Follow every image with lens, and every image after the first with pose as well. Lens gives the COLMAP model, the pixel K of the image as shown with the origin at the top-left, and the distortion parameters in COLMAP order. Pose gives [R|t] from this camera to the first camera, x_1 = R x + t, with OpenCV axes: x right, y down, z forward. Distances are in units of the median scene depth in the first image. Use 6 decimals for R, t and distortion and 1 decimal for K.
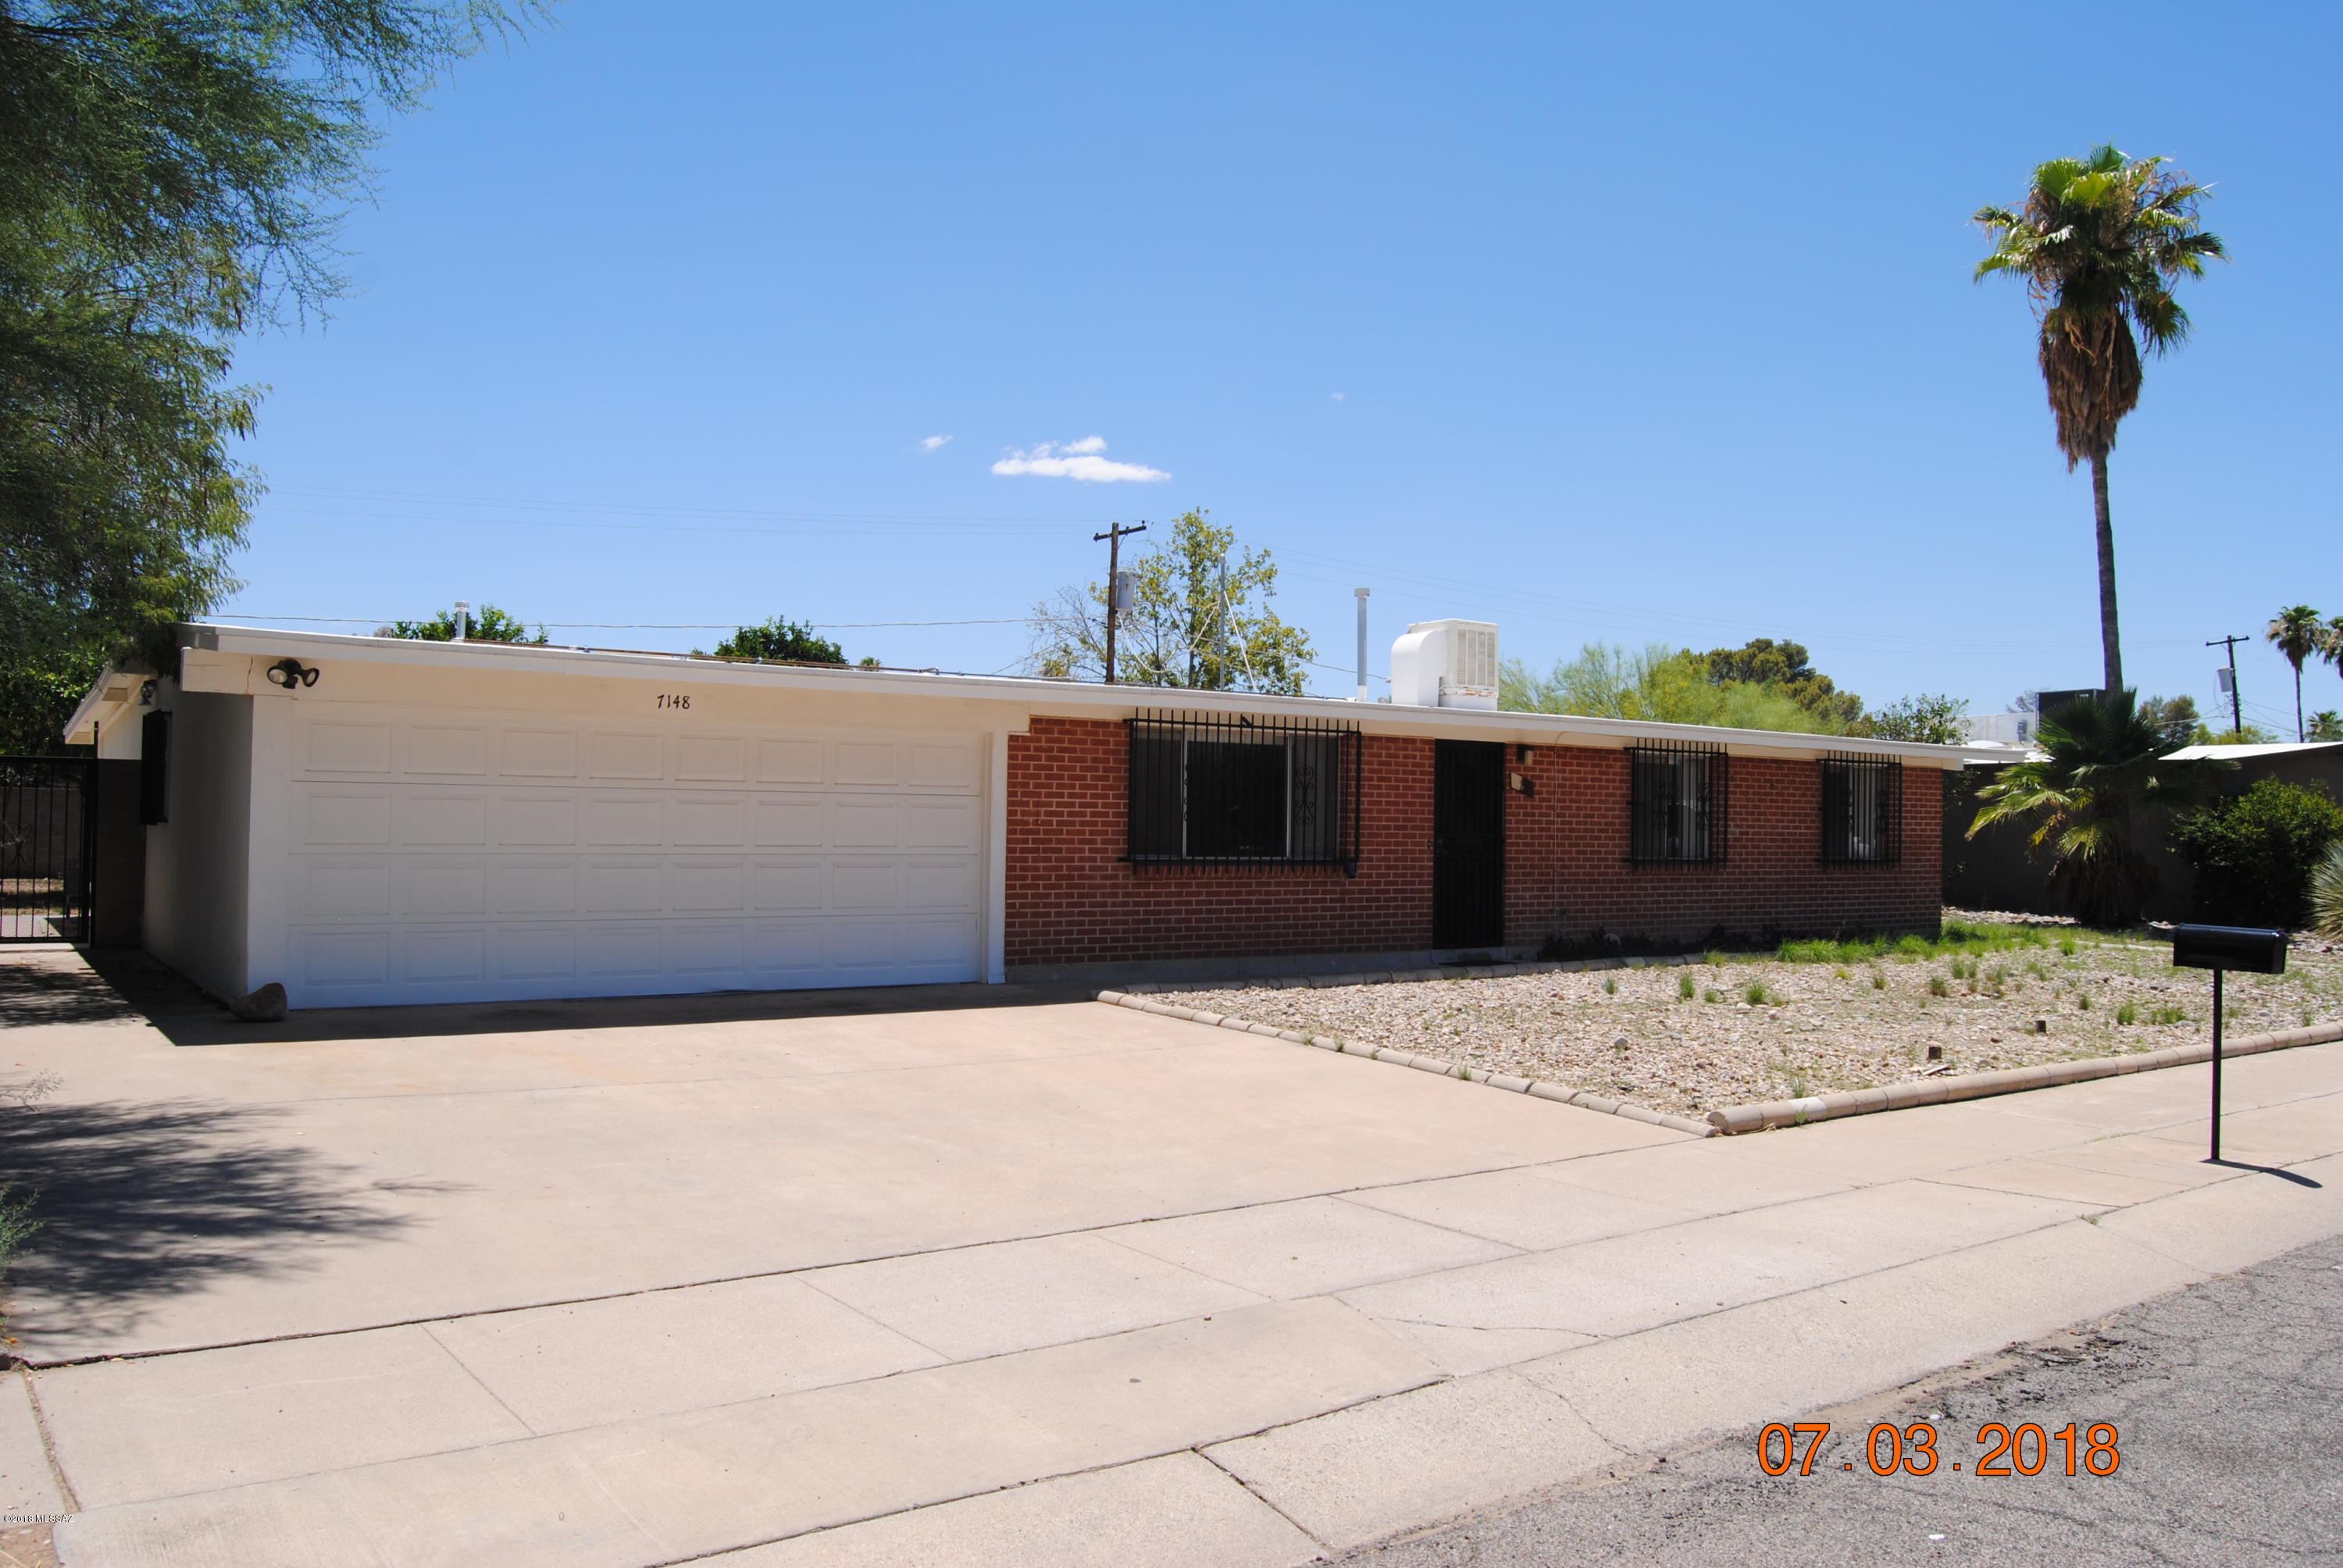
lens RADIAL K [[1827.1, 0, 1173.3], [0, 1827.1, 777.5], [0, 0, 1]] dist [-0.058233, 0.001955]
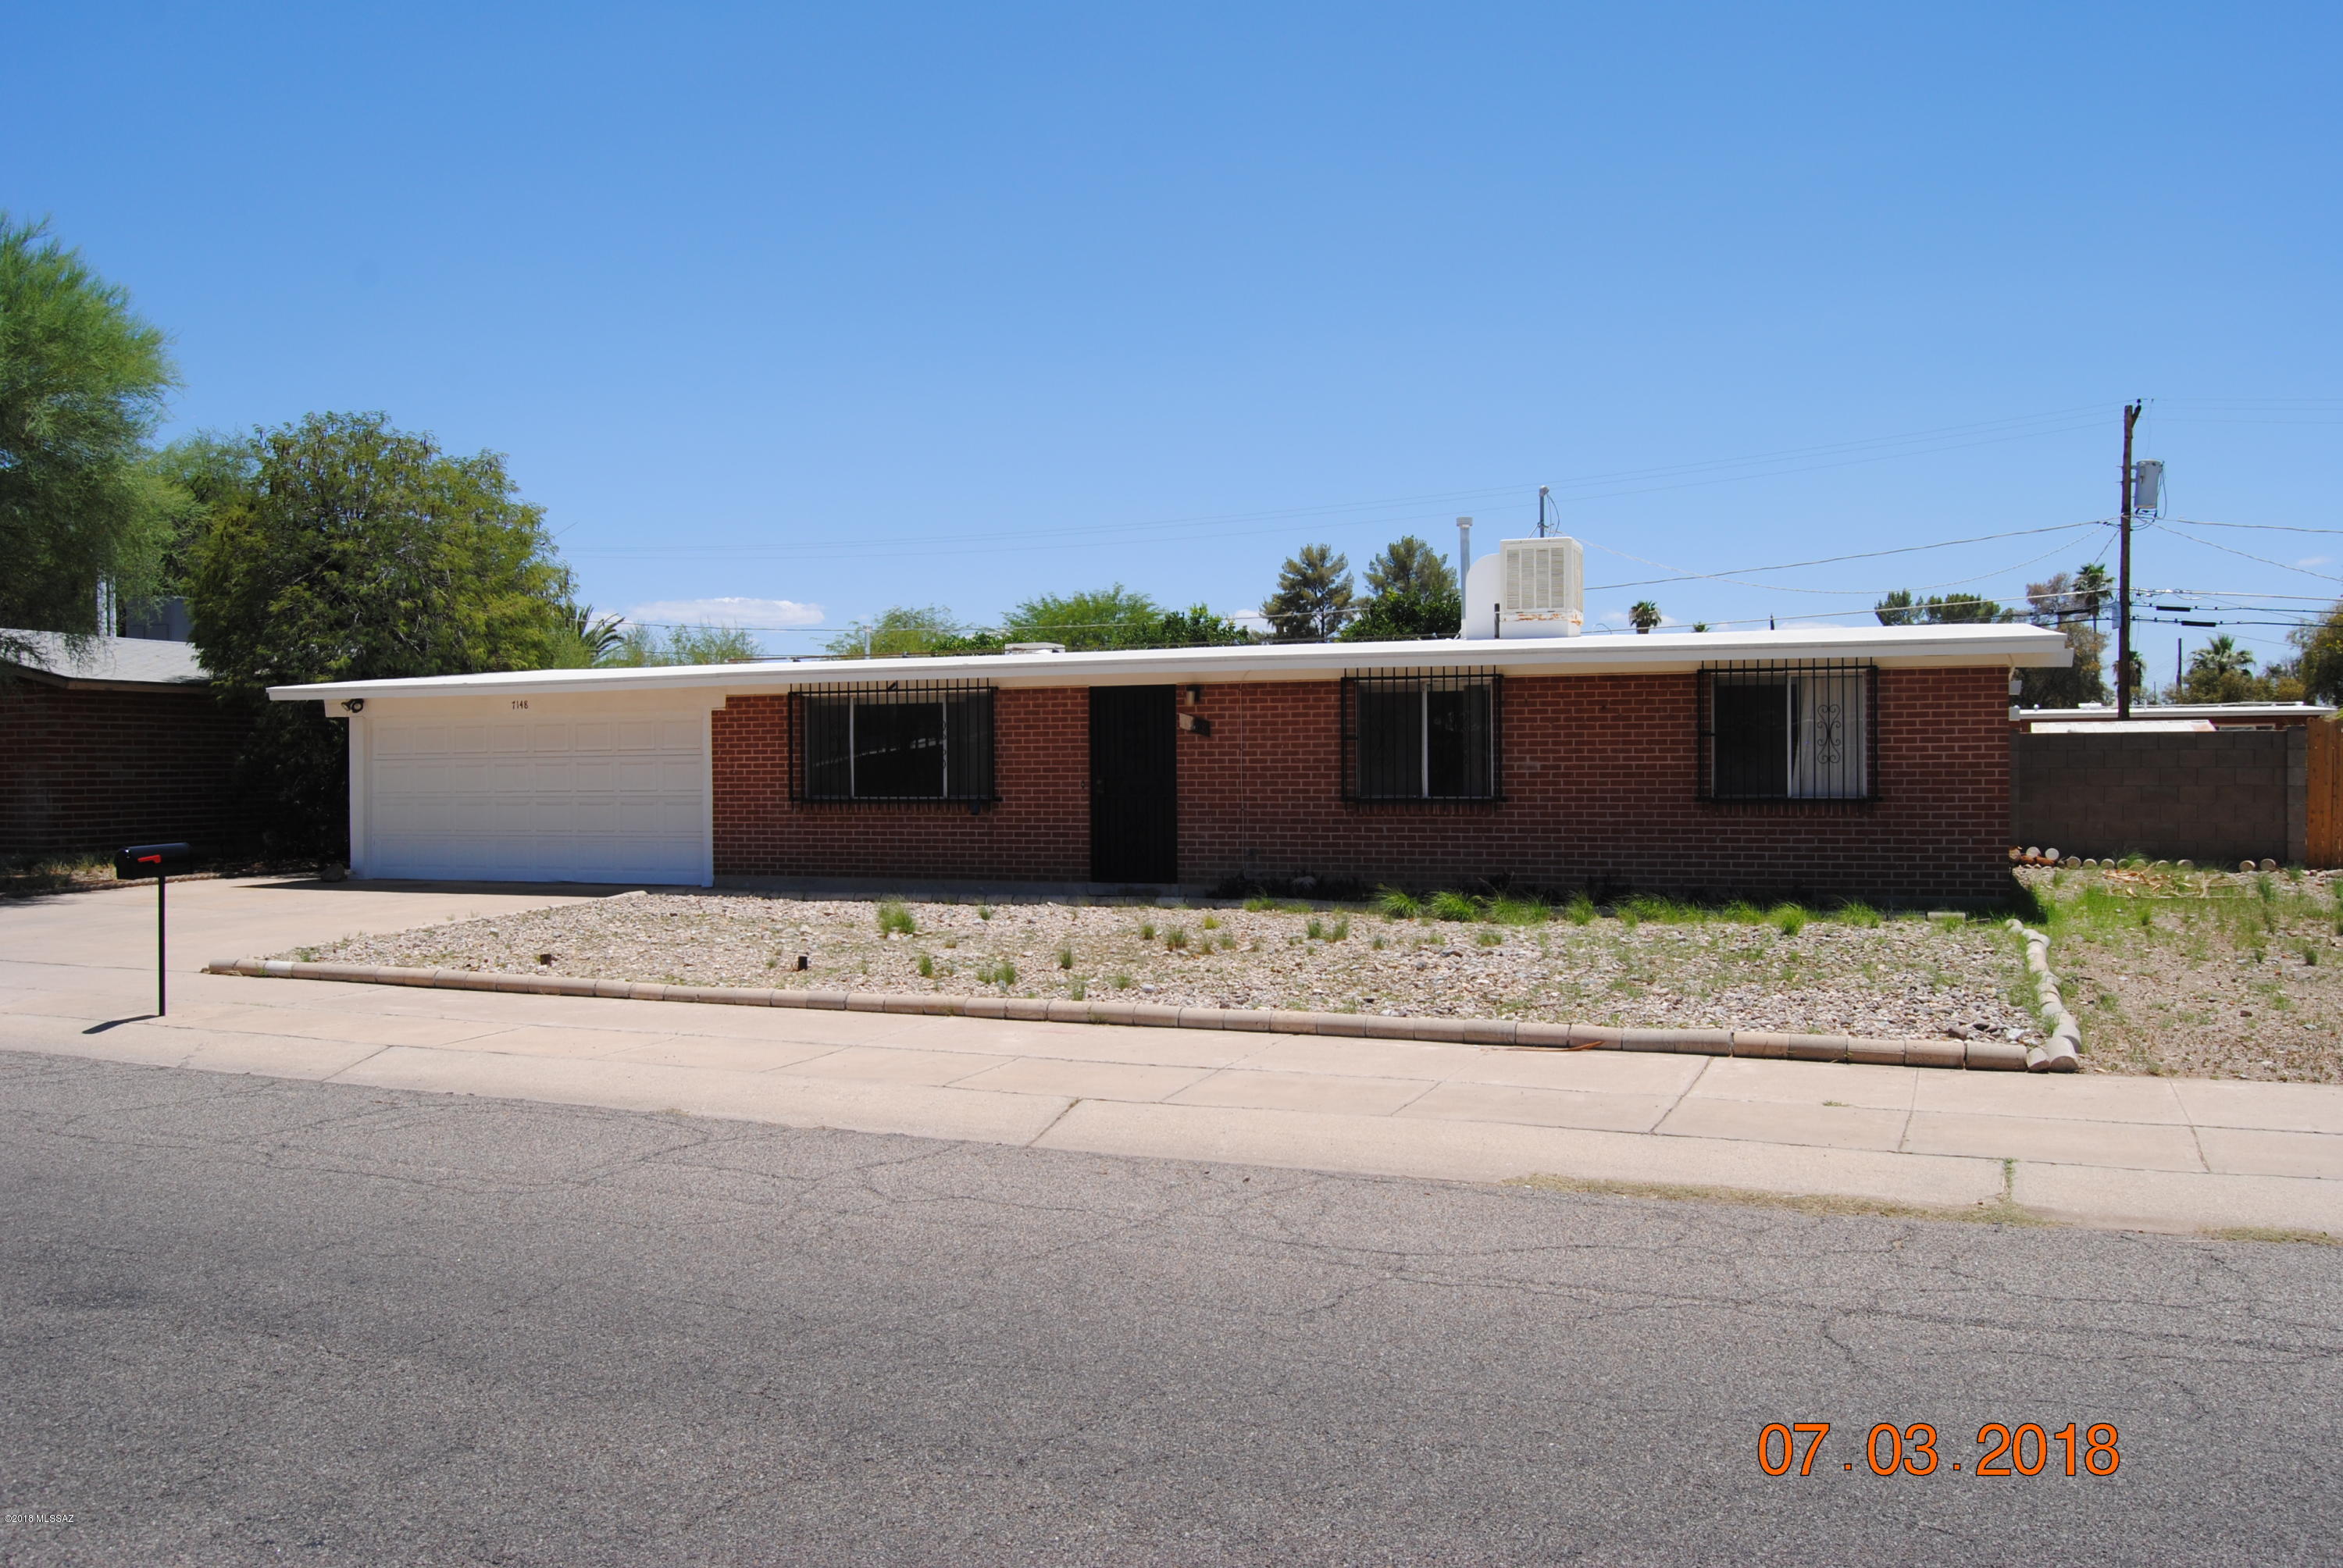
lens RADIAL K [[1827.1, 0, 1173.7], [0, 1827.1, 791.8], [0, 0, 1]] dist [-0.058233, 0.001955]
pose [[0.530180, -0.009509, -0.847832, 1.122602], [0.036631, 0.999260, 0.011700, 0.031150], [0.847093, -0.037260, 0.530136, 0.487137]]
